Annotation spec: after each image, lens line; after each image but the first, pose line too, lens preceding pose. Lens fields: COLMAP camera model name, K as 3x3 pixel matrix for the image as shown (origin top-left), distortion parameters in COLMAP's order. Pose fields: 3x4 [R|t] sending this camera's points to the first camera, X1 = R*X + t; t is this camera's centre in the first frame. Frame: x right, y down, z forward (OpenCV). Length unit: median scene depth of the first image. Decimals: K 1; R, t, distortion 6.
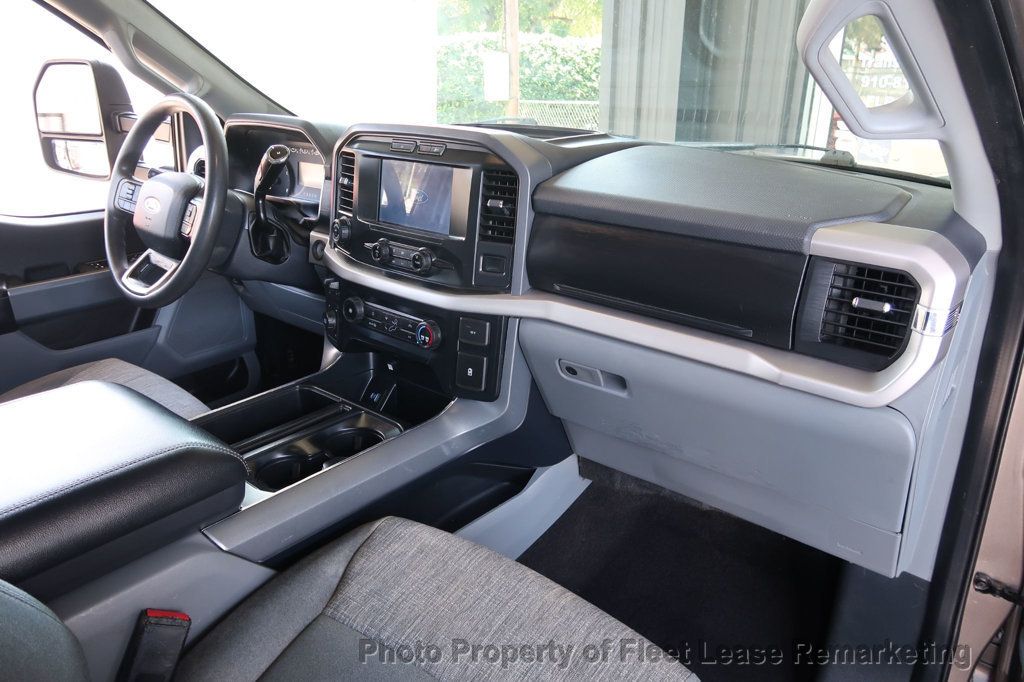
lens RADIAL K [[702.4, 0, 512.0], [0, 702.4, 341.0], [0, 0, 1]] dist [-0.012750, -0.003225]
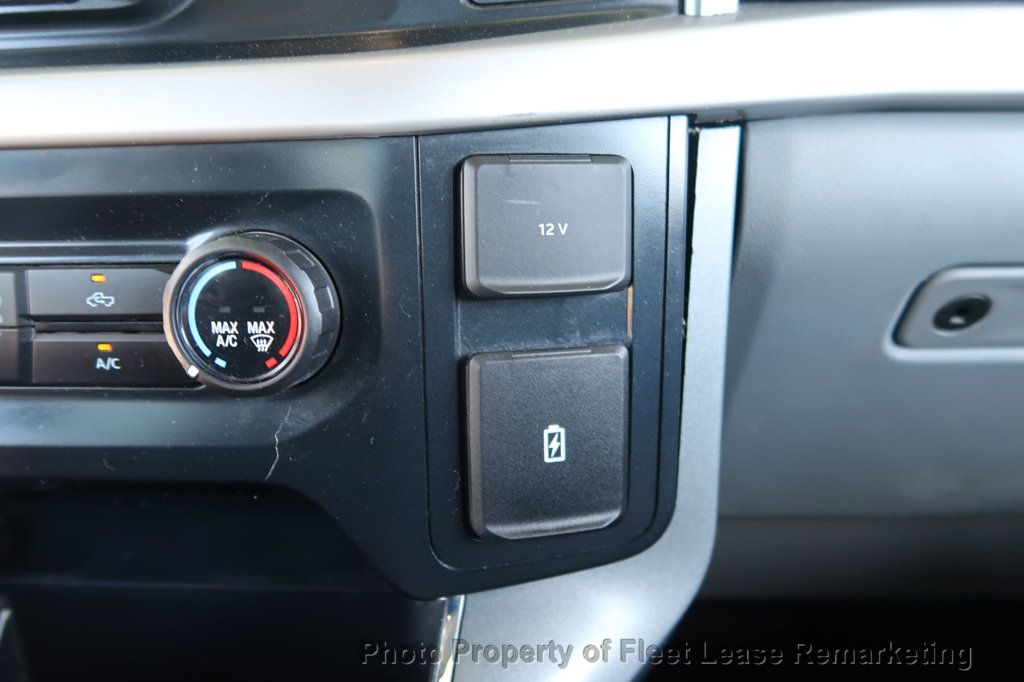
lens RADIAL K [[741.5, 0, 540.6], [0, 741.5, 368.4], [0, 0, 1]] dist [-0.008094, -0.002755]
pose [[0.793668, -0.213116, 0.569800, -0.161444], [0.233510, 0.971606, 0.038147, 0.013802], [-0.561751, 0.102778, 0.820897, 0.758459]]
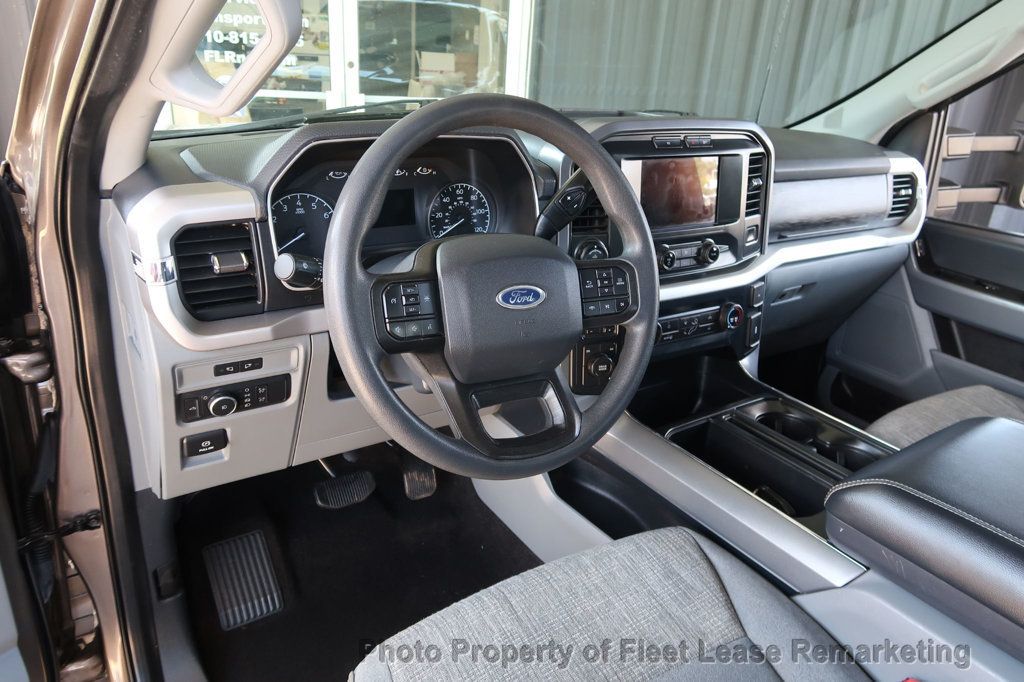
lens RADIAL K [[702.4, 0, 512.0], [0, 702.4, 341.0], [0, 0, 1]] dist [-0.012750, -0.003225]
pose [[0.288429, -0.361361, 0.886694, -1.105356], [0.286394, 0.916214, 0.280231, -0.346366], [-0.913667, 0.173117, 0.367755, 0.864993]]
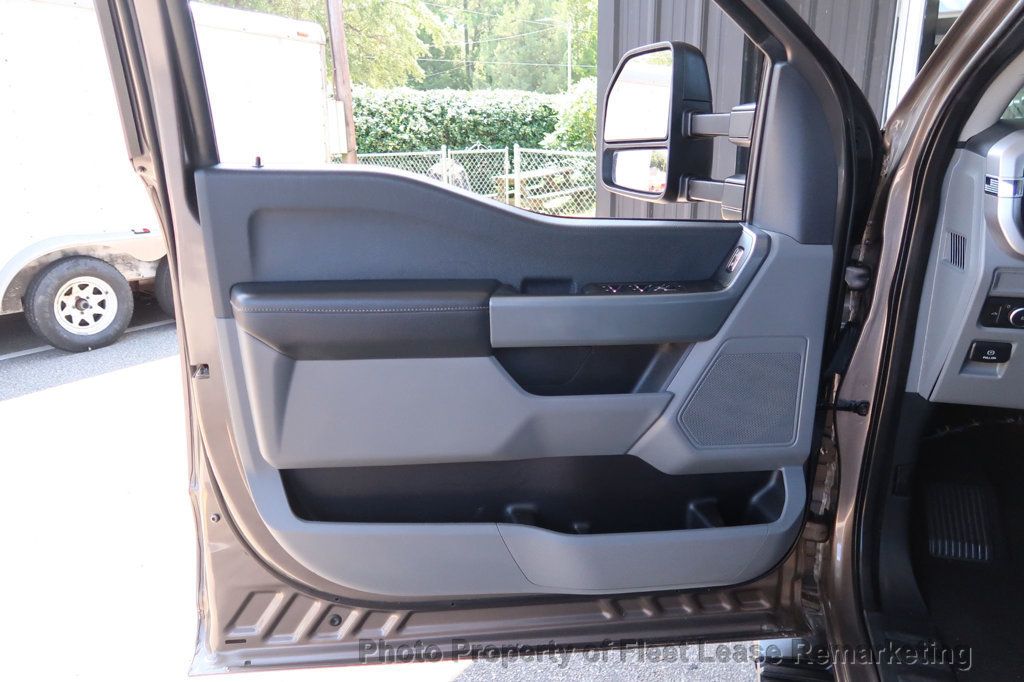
lens RADIAL K [[702.4, 0, 512.0], [0, 702.4, 341.0], [0, 0, 1]] dist [-0.012750, -0.003225]
pose [[0.920448, -0.130714, 0.368360, -1.466019], [0.156970, 0.986706, -0.042096, -0.202256], [-0.357960, 0.096569, 0.928730, 0.848128]]
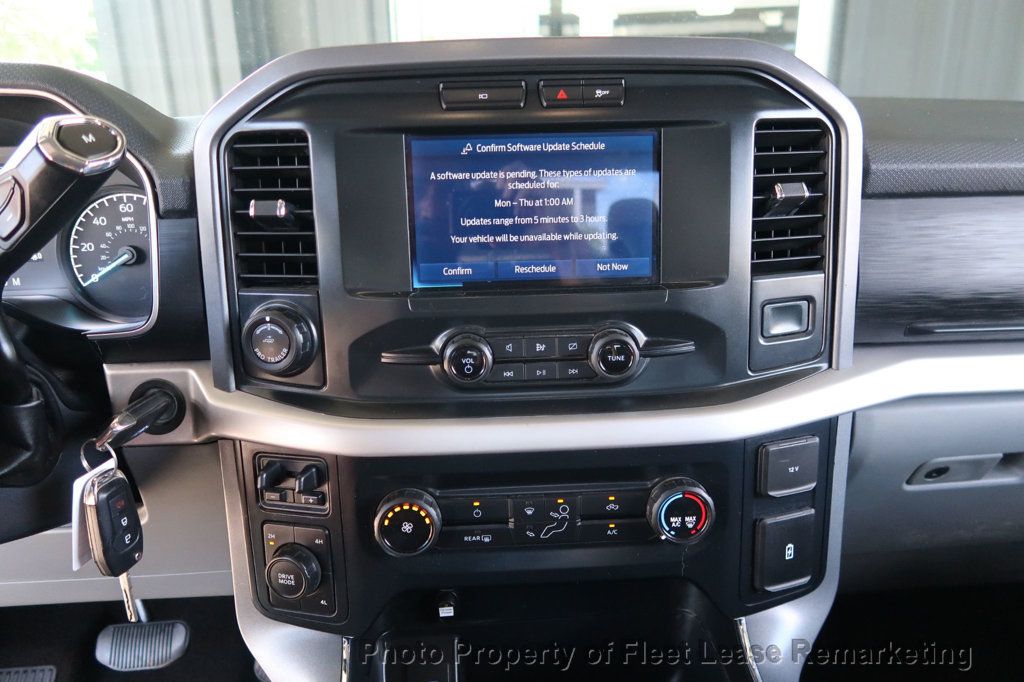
lens RADIAL K [[702.4, 0, 512.0], [0, 702.4, 341.0], [0, 0, 1]] dist [-0.012750, -0.003225]
pose [[0.729375, -0.232391, 0.643434, -0.426789], [0.266601, 0.962732, 0.045504, -0.149660], [-0.630029, 0.138350, 0.764148, 0.674950]]
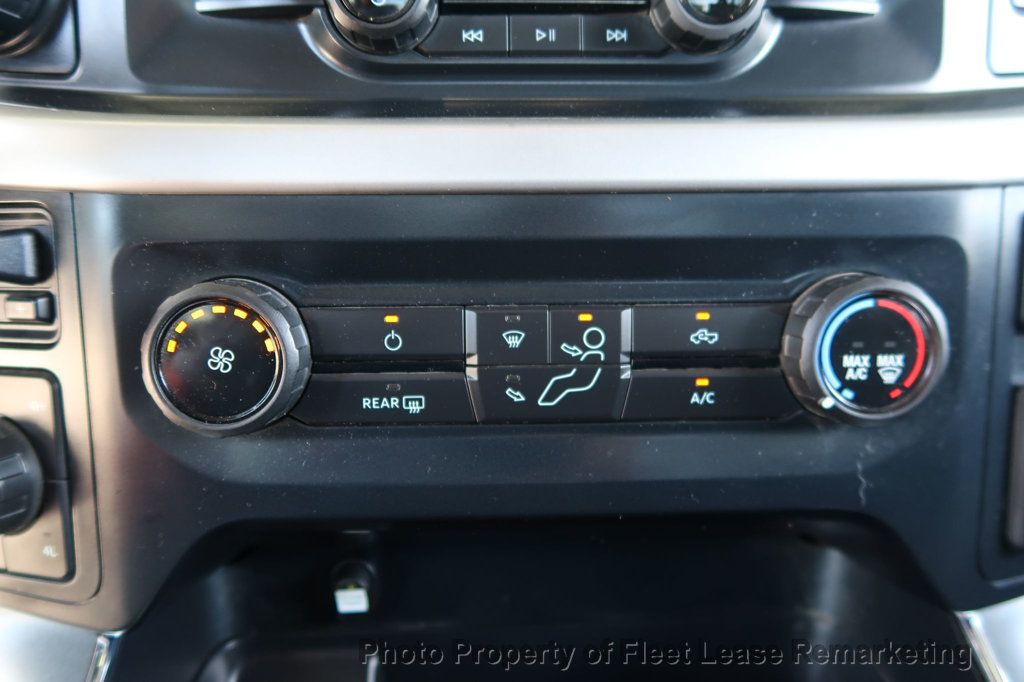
lens RADIAL K [[702.4, 0, 512.0], [0, 702.4, 341.0], [0, 0, 1]] dist [-0.012750, -0.003225]
pose [[0.740141, -0.171876, 0.650115, -0.294276], [0.248165, 0.968355, -0.026519, -0.027441], [-0.624984, 0.180964, 0.759373, 0.861267]]
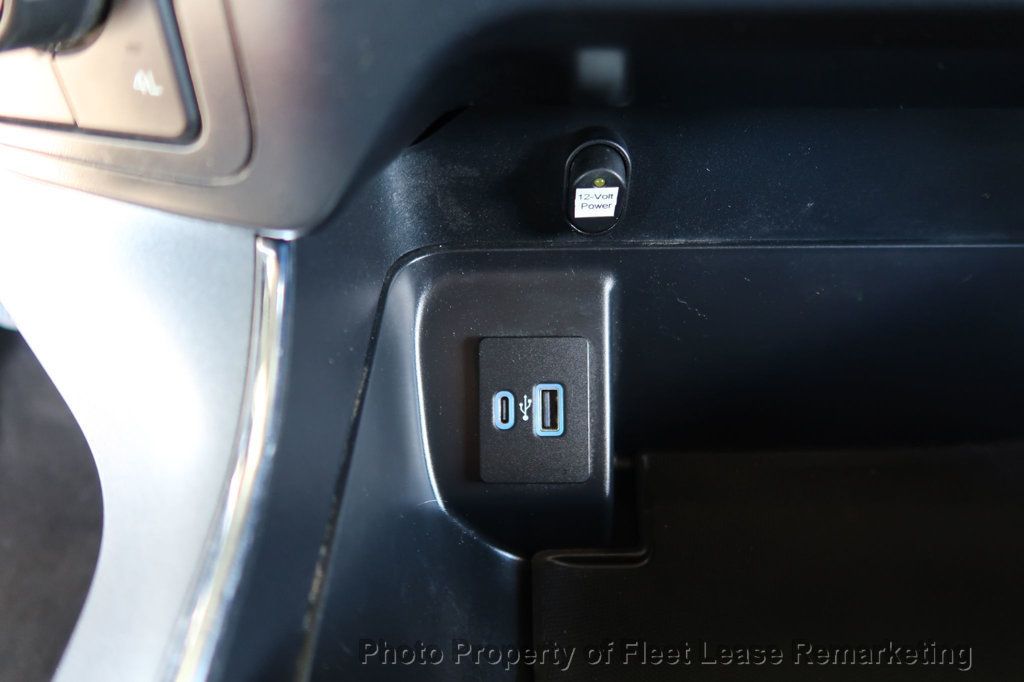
lens RADIAL K [[702.4, 0, 512.0], [0, 702.4, 341.0], [0, 0, 1]] dist [-0.012750, -0.003225]
pose [[0.769427, -0.448013, 0.455264, -0.295413], [0.247937, 0.866359, 0.433531, -0.006838], [-0.588650, -0.220694, 0.777680, 0.977692]]
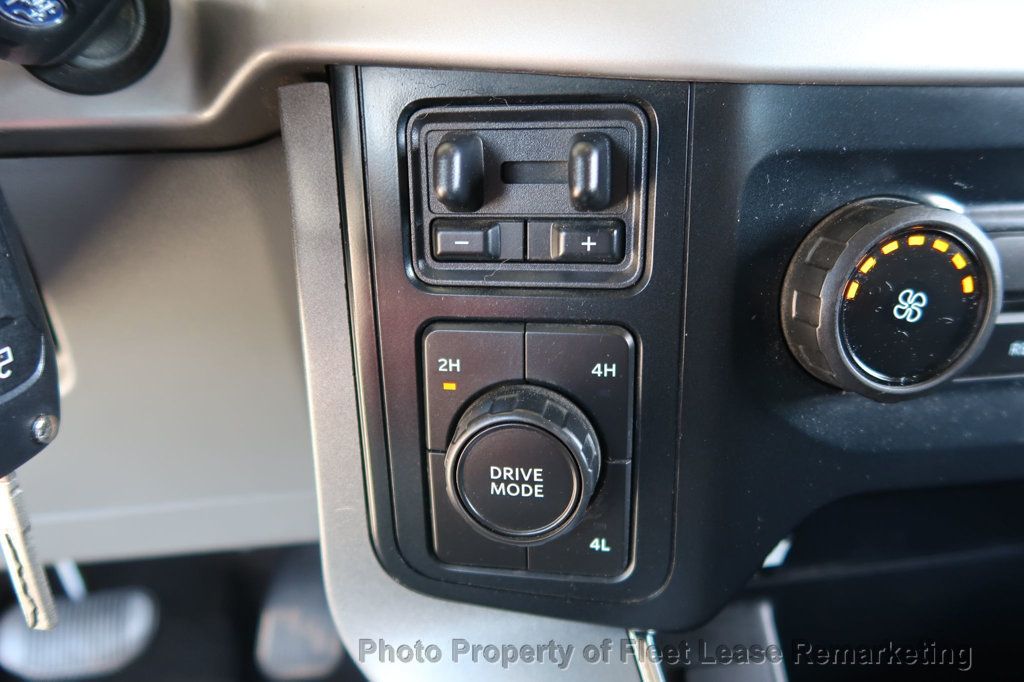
lens RADIAL K [[702.4, 0, 512.0], [0, 702.4, 341.0], [0, 0, 1]] dist [-0.012750, -0.003225]
pose [[0.666727, -0.287789, 0.687498, -0.378581], [0.274641, 0.952397, 0.132333, -0.076285], [-0.692855, 0.100585, 0.714027, 0.992479]]
